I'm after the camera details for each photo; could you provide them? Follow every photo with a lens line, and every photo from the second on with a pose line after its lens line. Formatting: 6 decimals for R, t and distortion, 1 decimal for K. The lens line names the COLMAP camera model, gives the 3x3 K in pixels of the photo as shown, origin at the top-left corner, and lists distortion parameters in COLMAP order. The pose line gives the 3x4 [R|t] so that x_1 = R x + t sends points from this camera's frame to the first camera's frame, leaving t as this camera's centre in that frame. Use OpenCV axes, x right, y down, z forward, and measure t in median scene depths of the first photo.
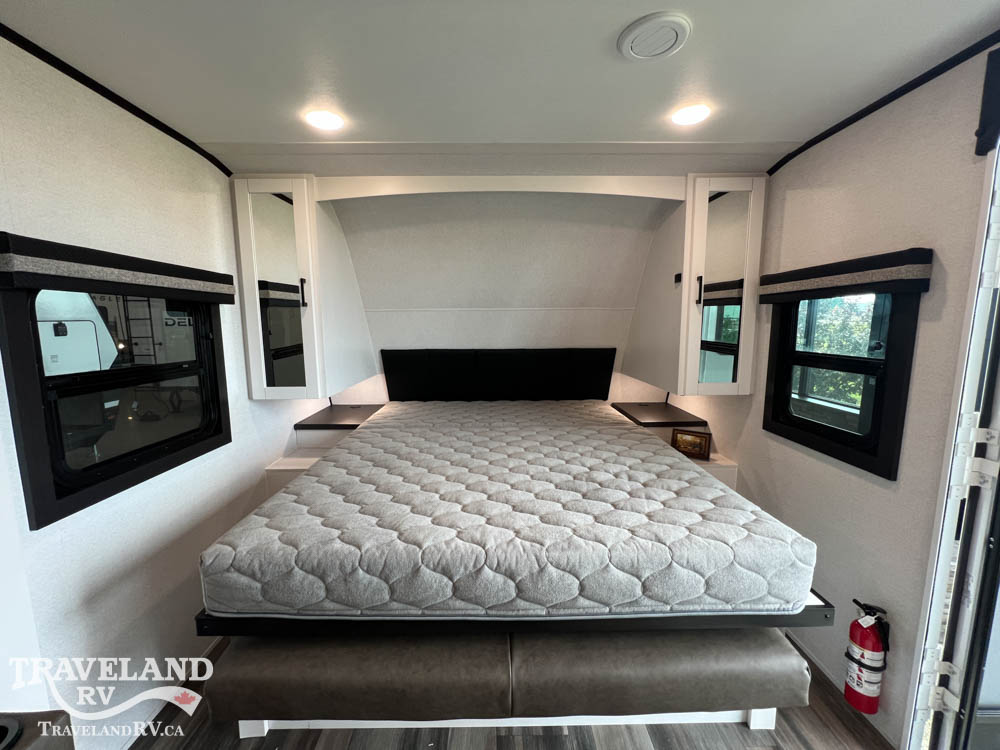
lens RADIAL K [[400.8, 0, 497.8], [0, 400.8, 374.1], [0, 0, 1]] dist [-0.001462, -0.000090]
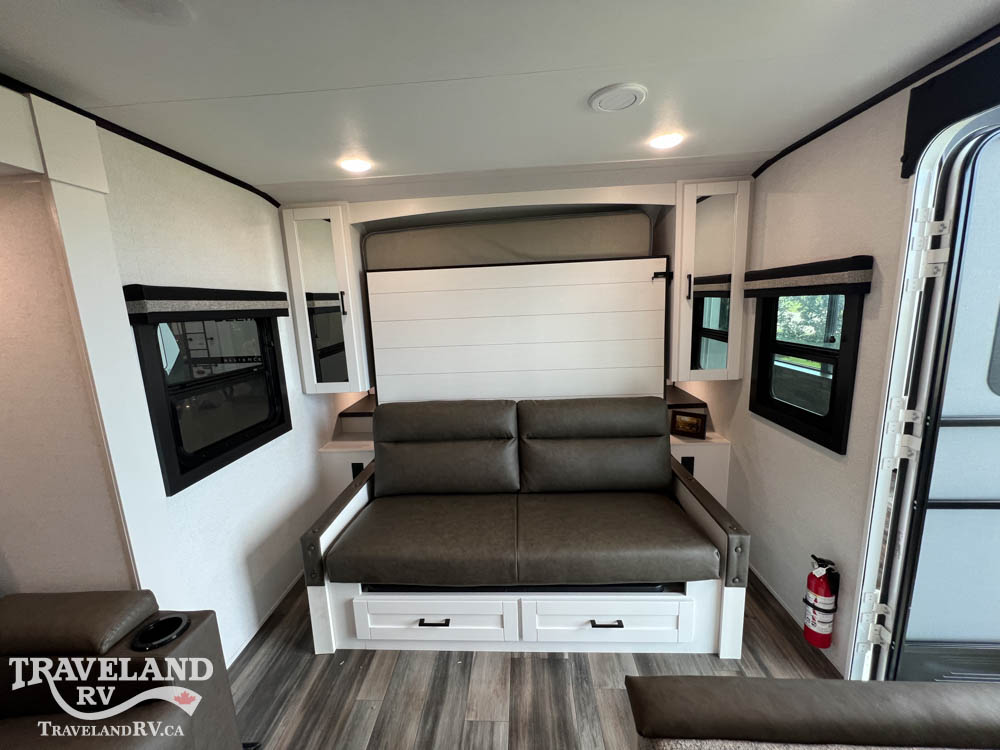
lens RADIAL K [[400.8, 0, 497.8], [0, 400.8, 374.1], [0, 0, 1]] dist [-0.001462, -0.000090]
pose [[0.996947, -0.025883, -0.073668, 0.067907], [0.029440, 0.998432, 0.047619, -0.049334], [0.072320, -0.049642, 0.996145, -0.206167]]
